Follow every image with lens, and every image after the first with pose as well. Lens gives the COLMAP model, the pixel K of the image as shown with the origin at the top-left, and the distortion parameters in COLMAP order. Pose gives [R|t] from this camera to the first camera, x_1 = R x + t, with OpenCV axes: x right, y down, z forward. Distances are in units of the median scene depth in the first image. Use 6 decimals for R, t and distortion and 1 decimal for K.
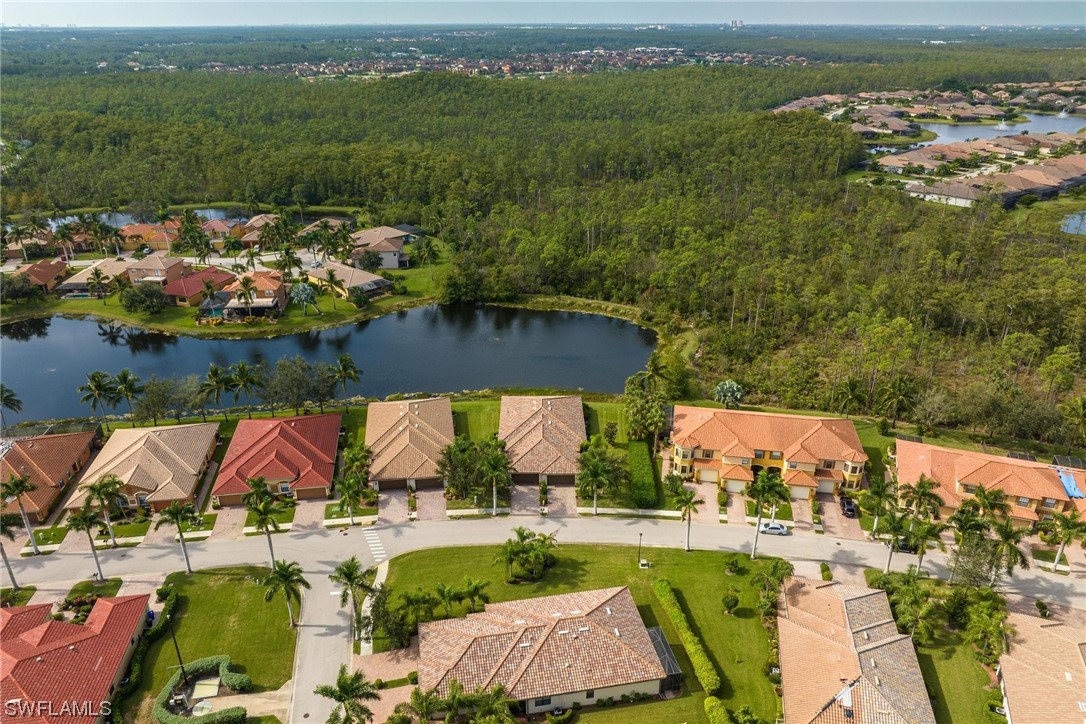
lens RADIAL K [[764.7, 0, 543.0], [0, 764.7, 362.0], [0, 0, 1]] dist [-0.030516, 0.005259]
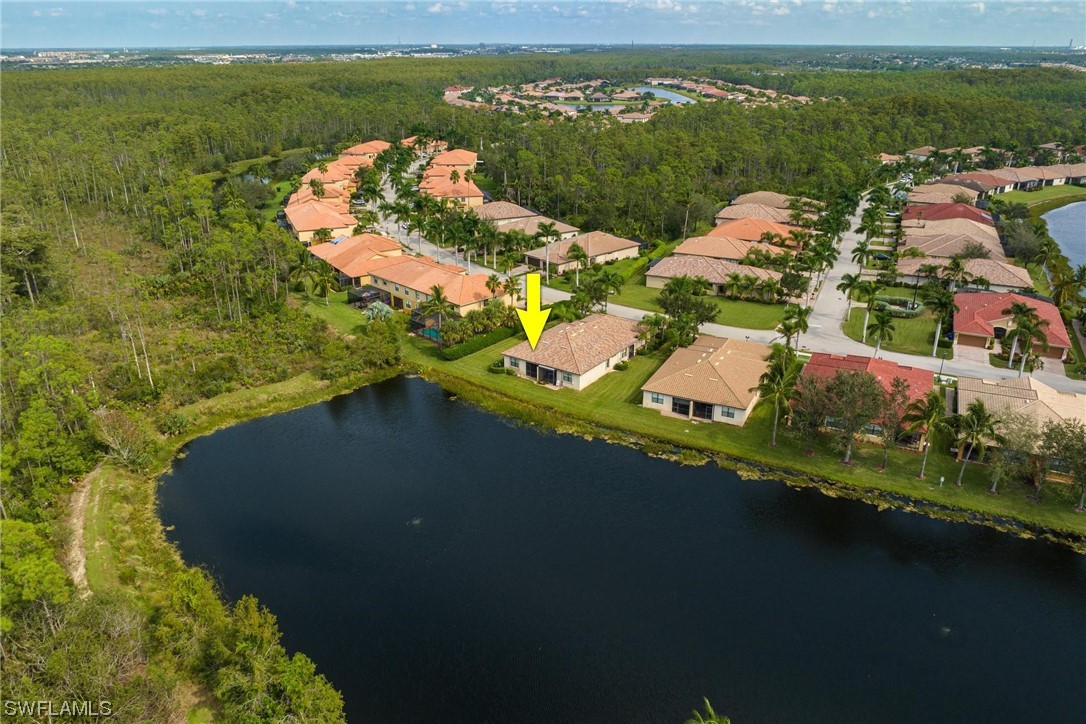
lens RADIAL K [[764.7, 0, 543.0], [0, 764.7, 362.0], [0, 0, 1]] dist [-0.030516, 0.005259]
pose [[-0.820953, -0.220643, 0.526643, -0.546975], [0.221096, 0.727538, 0.649465, -0.611274], [-0.526453, 0.649619, -0.548491, 1.798854]]
